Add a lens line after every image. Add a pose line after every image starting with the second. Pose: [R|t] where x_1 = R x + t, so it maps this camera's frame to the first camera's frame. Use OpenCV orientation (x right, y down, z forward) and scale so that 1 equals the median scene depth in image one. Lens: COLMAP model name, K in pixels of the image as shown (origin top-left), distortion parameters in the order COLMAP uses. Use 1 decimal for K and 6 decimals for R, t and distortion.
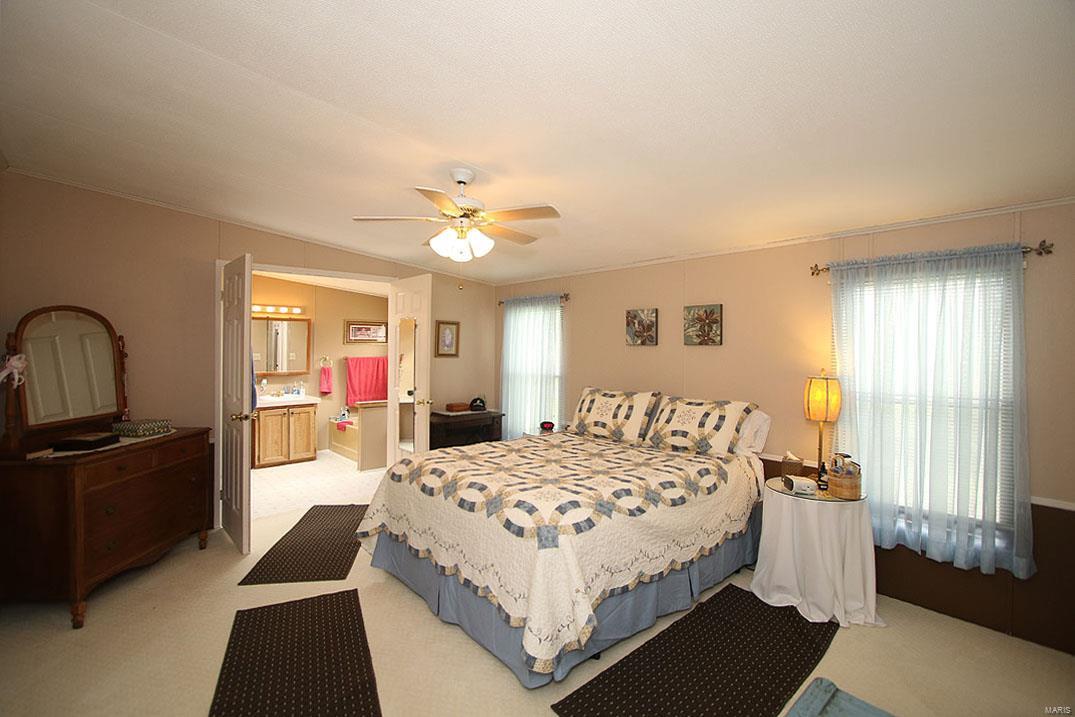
lens RADIAL K [[496.1, 0, 545.4], [0, 496.1, 344.6], [0, 0, 1]] dist [-0.002927, -0.001816]
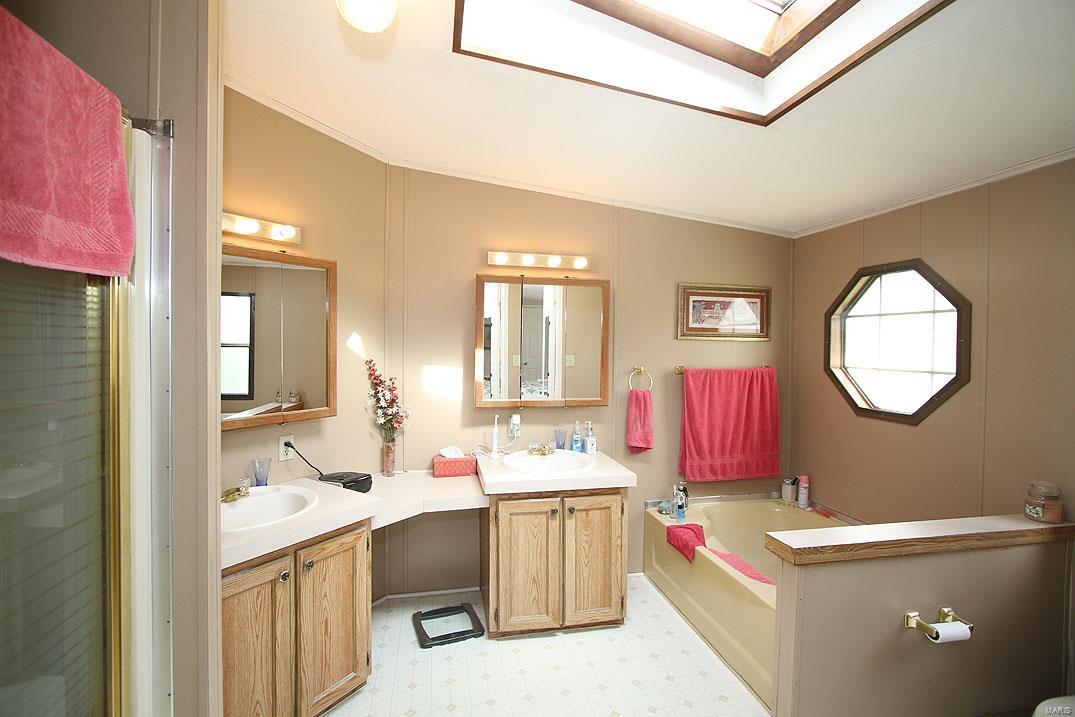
lens RADIAL K [[496.1, 0, 536.2], [0, 496.1, 344.9], [0, 0, 1]] dist [-0.002927, -0.001816]
pose [[0.857690, 0.010745, -0.514055, -0.369517], [-0.002959, 0.999868, 0.015963, -0.001757], [0.514159, -0.012170, 0.857609, 0.719877]]
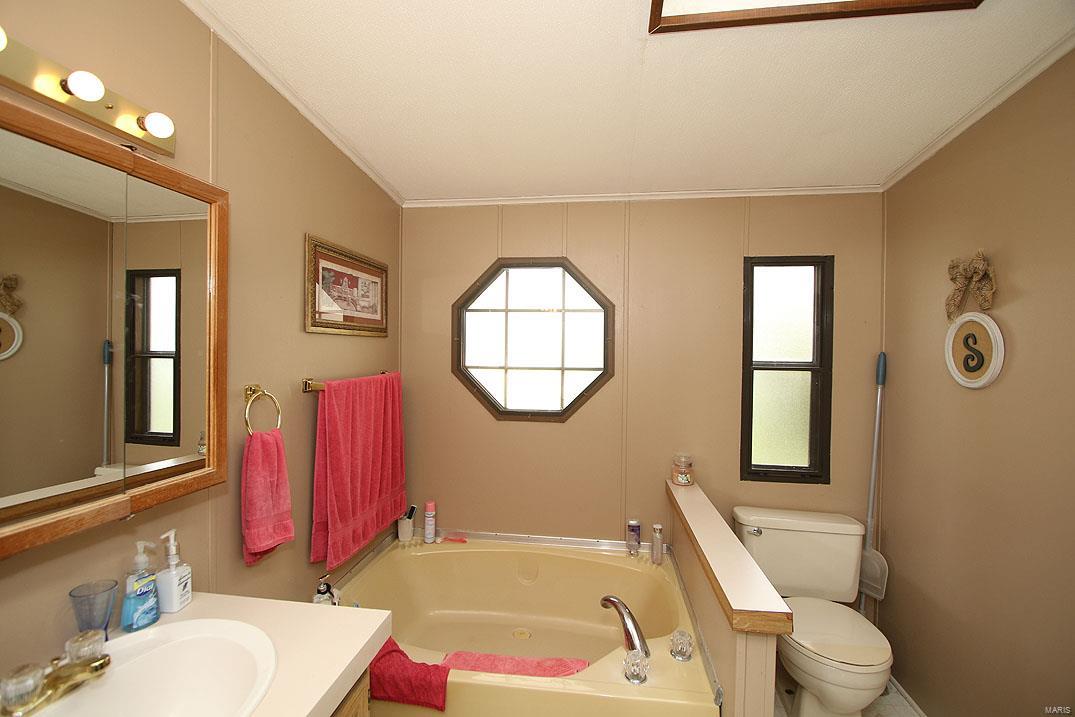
lens RADIAL K [[496.1, 0, 545.9], [0, 496.1, 350.8], [0, 0, 1]] dist [-0.002927, -0.001816]
pose [[0.772510, 0.000375, 0.635002, -0.606580], [-0.016658, 0.999668, 0.019674, 0.003793], [-0.634784, -0.025776, 0.772260, 0.941458]]
